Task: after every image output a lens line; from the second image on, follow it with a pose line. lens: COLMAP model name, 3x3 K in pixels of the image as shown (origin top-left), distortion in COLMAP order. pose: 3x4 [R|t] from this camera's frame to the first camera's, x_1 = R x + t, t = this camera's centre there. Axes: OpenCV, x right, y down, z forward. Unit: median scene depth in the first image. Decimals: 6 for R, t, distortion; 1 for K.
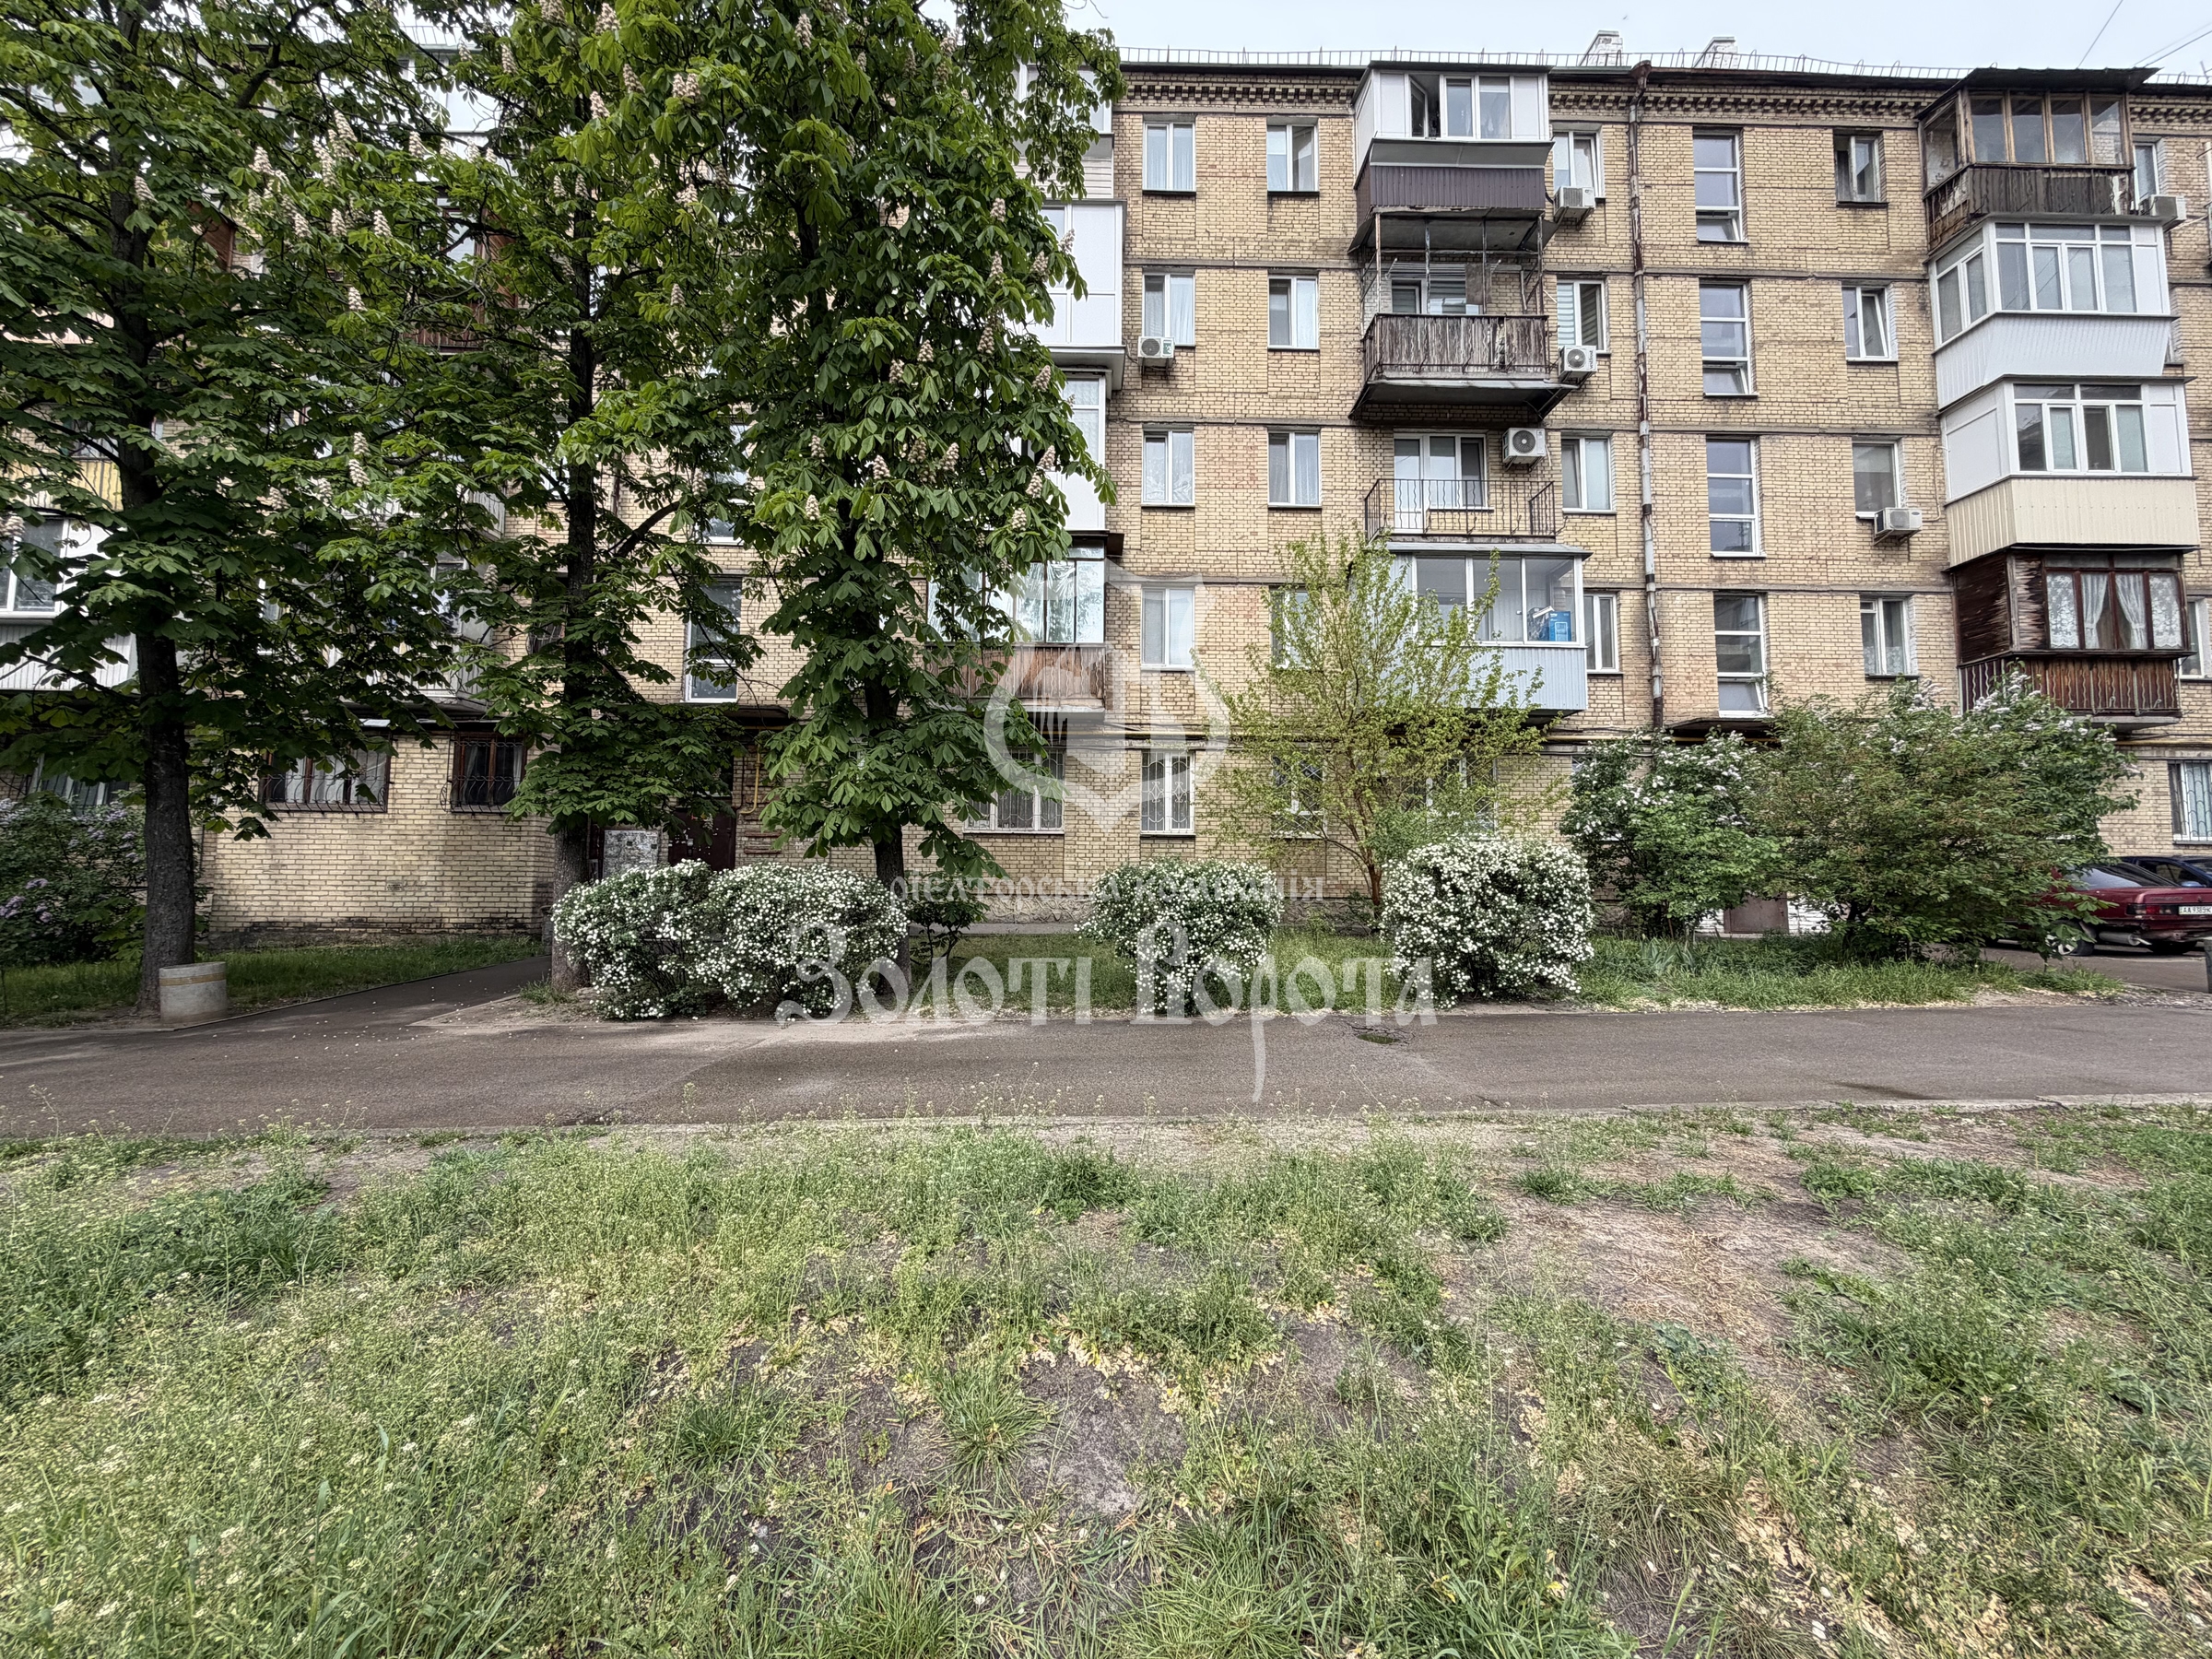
lens RADIAL K [[887.8, 0, 1108.1], [0, 887.8, 826.1], [0, 0, 1]] dist [0.000002, -0.000155]
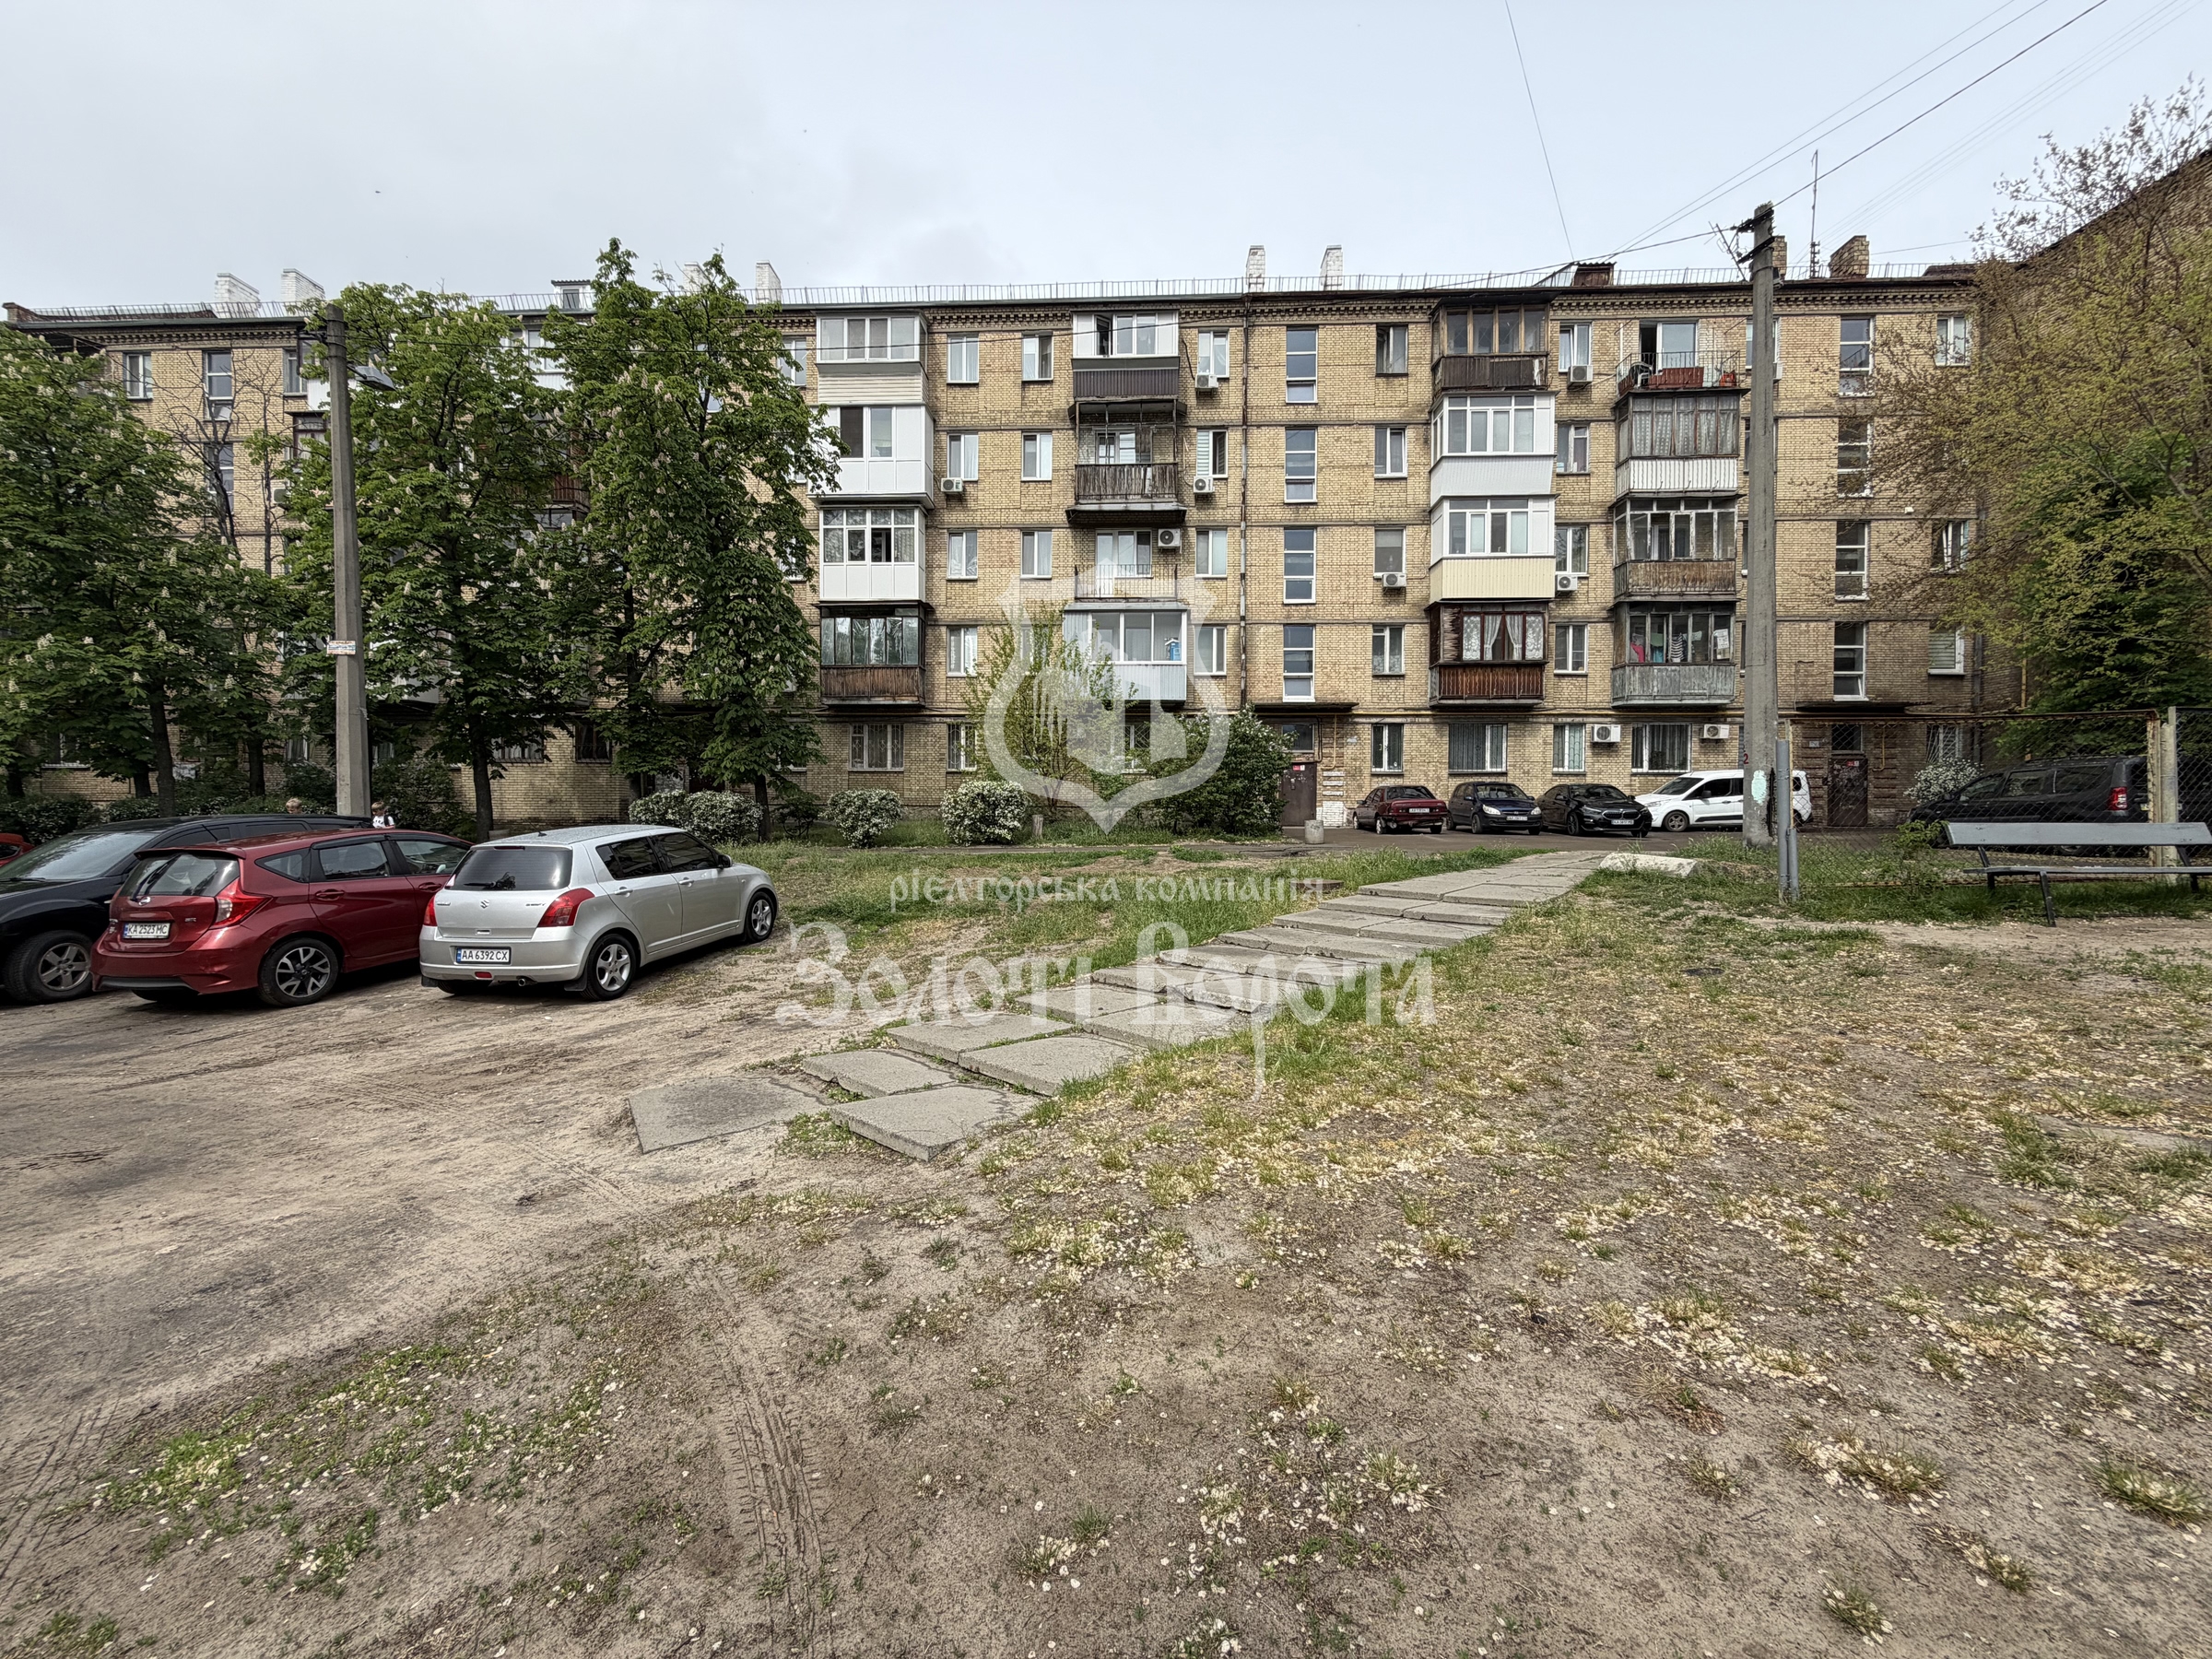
lens RADIAL K [[887.8, 0, 1107.1], [0, 887.8, 824.2], [0, 0, 1]] dist [0.000002, -0.000155]
pose [[0.997947, -0.000349, -0.064042, 0.453569], [0.006235, 0.995765, 0.091728, -0.043686], [0.063739, -0.091939, 0.993723, -0.723359]]
